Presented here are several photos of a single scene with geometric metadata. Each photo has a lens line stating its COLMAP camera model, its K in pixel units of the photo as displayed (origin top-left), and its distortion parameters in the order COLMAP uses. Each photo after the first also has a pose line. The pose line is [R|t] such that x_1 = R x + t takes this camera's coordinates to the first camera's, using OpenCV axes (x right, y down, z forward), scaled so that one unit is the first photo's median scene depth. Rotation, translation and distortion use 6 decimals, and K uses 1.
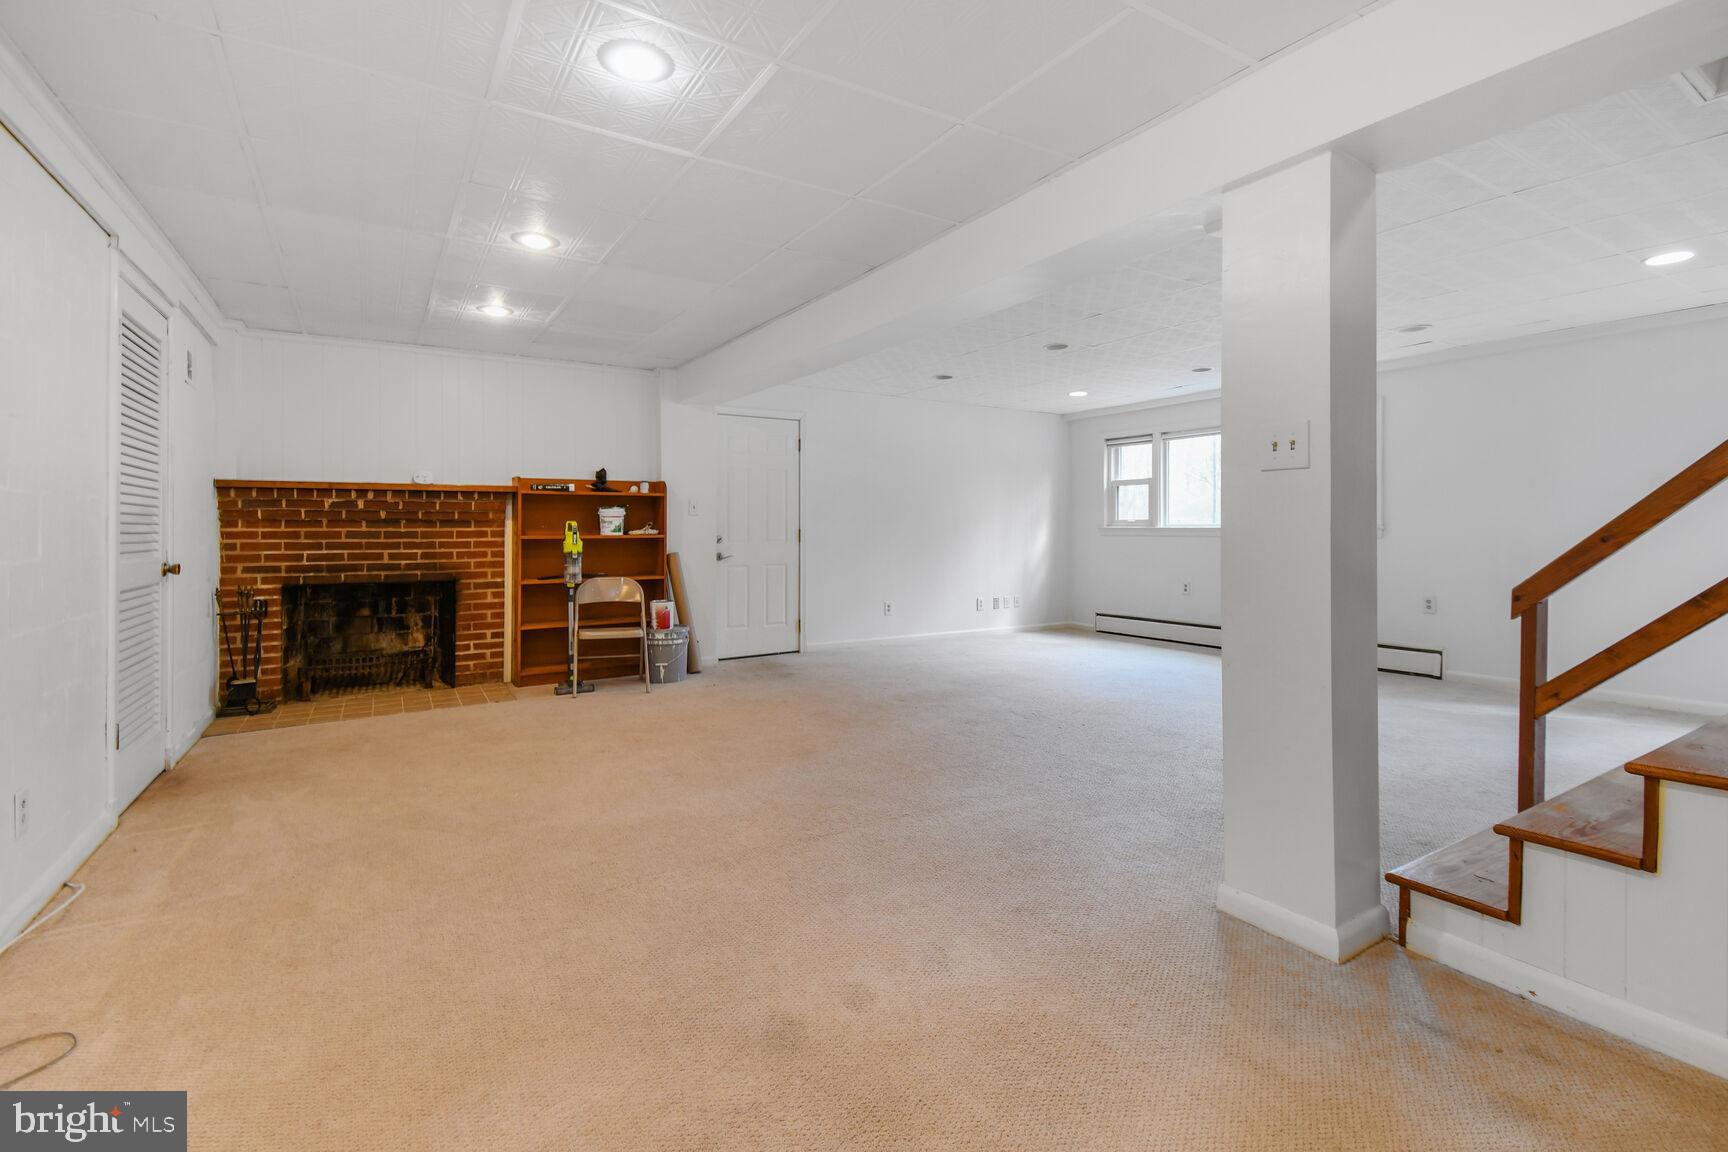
lens RADIAL K [[789.5, 0, 854.6], [0, 789.5, 542.6], [0, 0, 1]] dist [0.014016, -0.020368]
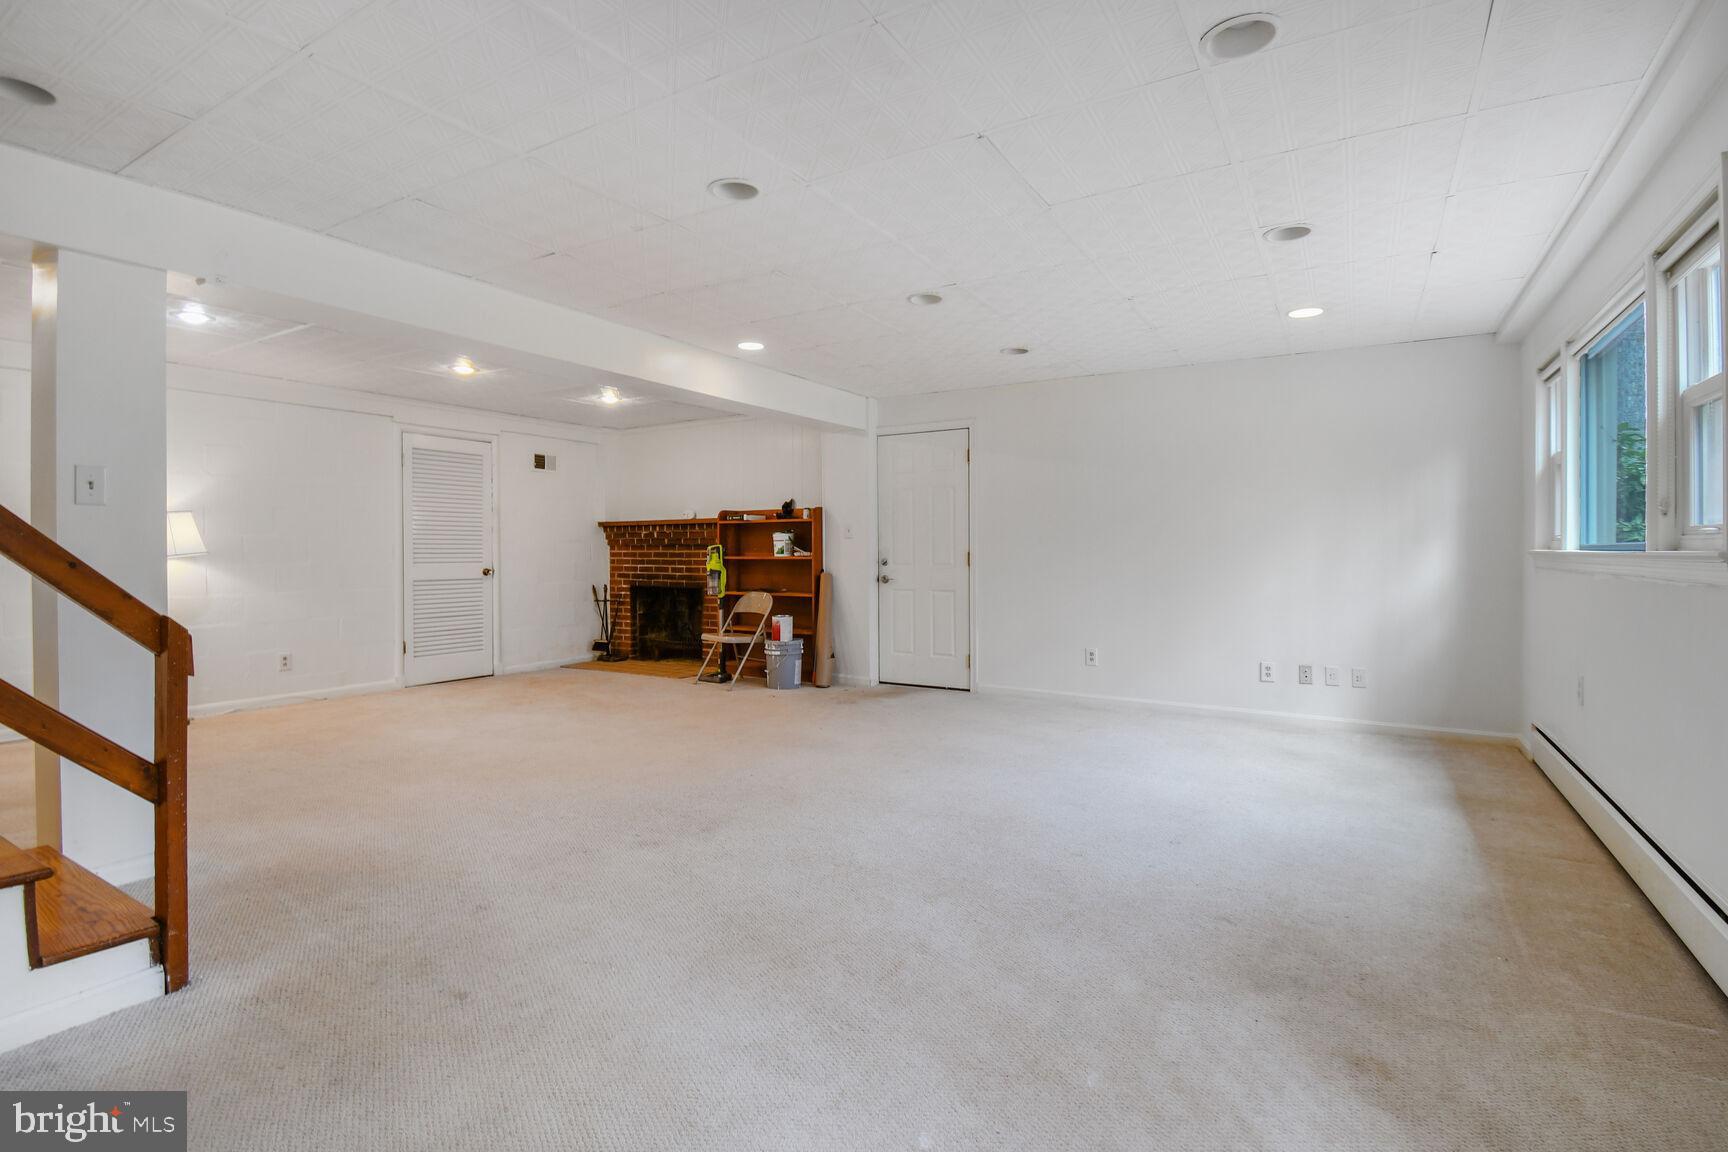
lens RADIAL K [[768.9, 0, 882.7], [0, 768.9, 566.1], [0, 0, 1]] dist [0.035096, -0.018353]
pose [[0.465304, 0.016624, -0.884995, 0.821007], [-0.016773, 0.999810, 0.009962, -0.009601], [0.884992, 0.010209, 0.465494, 0.656067]]
